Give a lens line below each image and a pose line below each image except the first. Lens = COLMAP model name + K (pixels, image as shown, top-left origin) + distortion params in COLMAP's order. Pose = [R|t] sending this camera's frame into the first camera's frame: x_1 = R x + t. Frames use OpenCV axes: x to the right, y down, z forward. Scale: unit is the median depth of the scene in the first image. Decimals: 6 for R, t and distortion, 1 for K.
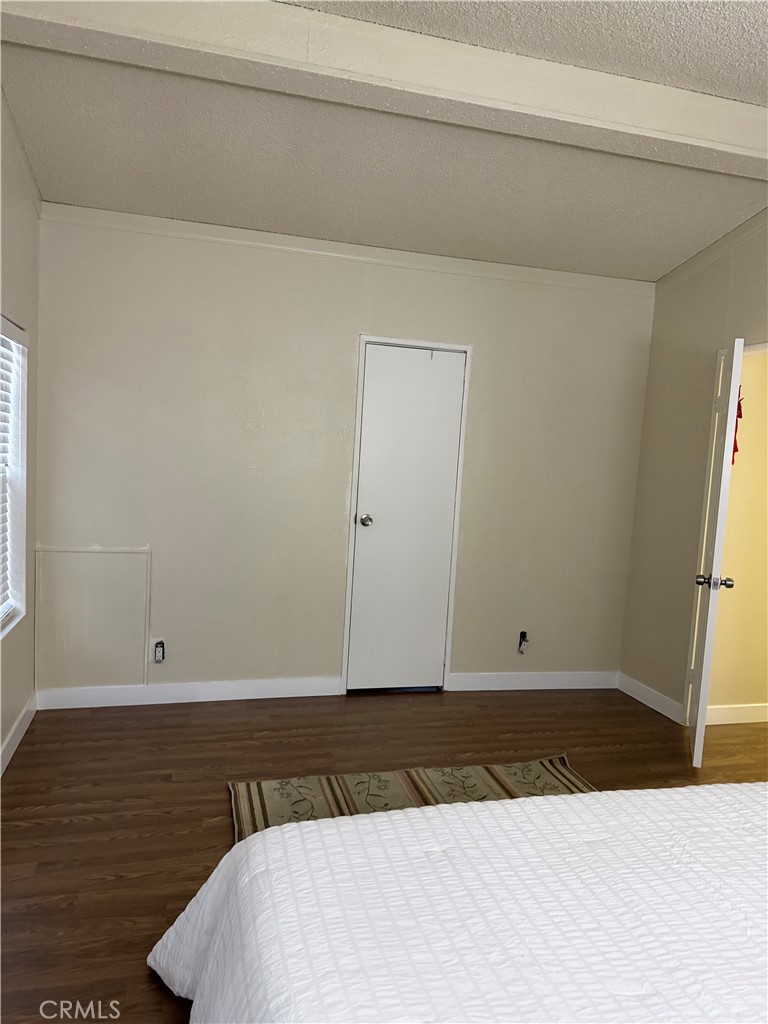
lens RADIAL K [[722.6, 0, 377.9], [0, 722.6, 511.6], [0, 0, 1]] dist [0.046637, -0.059674]
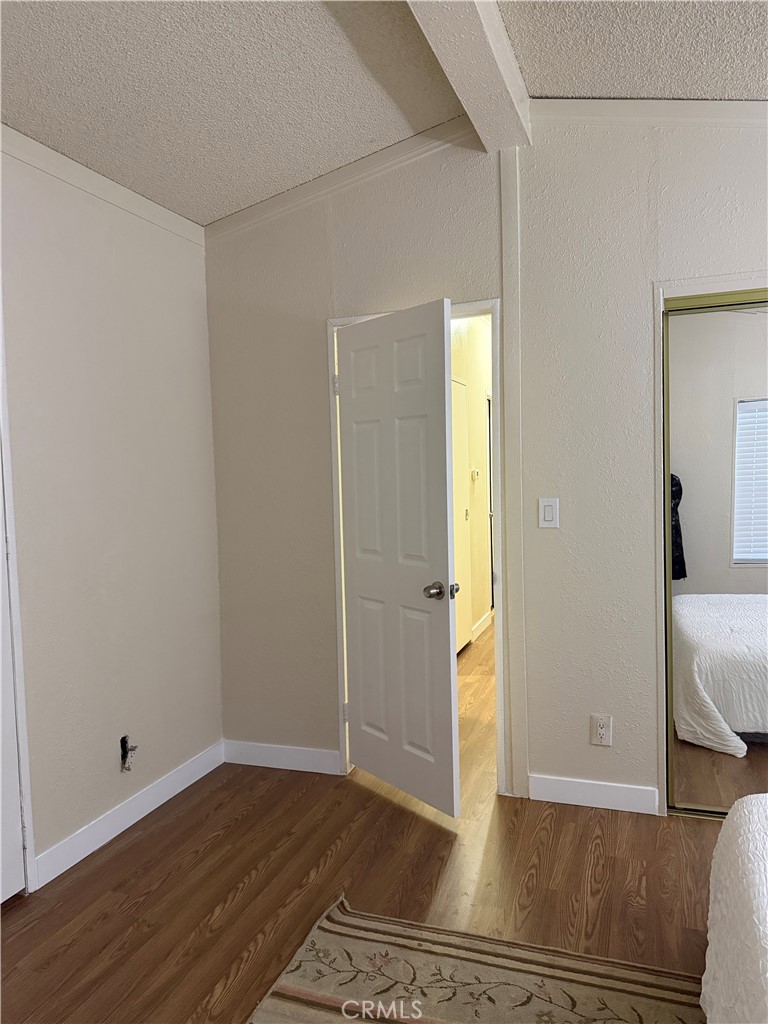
lens RADIAL K [[722.6, 0, 400.3], [0, 722.6, 515.2], [0, 0, 1]] dist [0.046637, -0.059674]
pose [[0.558484, -0.122549, 0.820413, -0.205692], [0.130706, 0.989673, 0.058855, -0.041740], [-0.819153, 0.074363, 0.568735, 0.514948]]
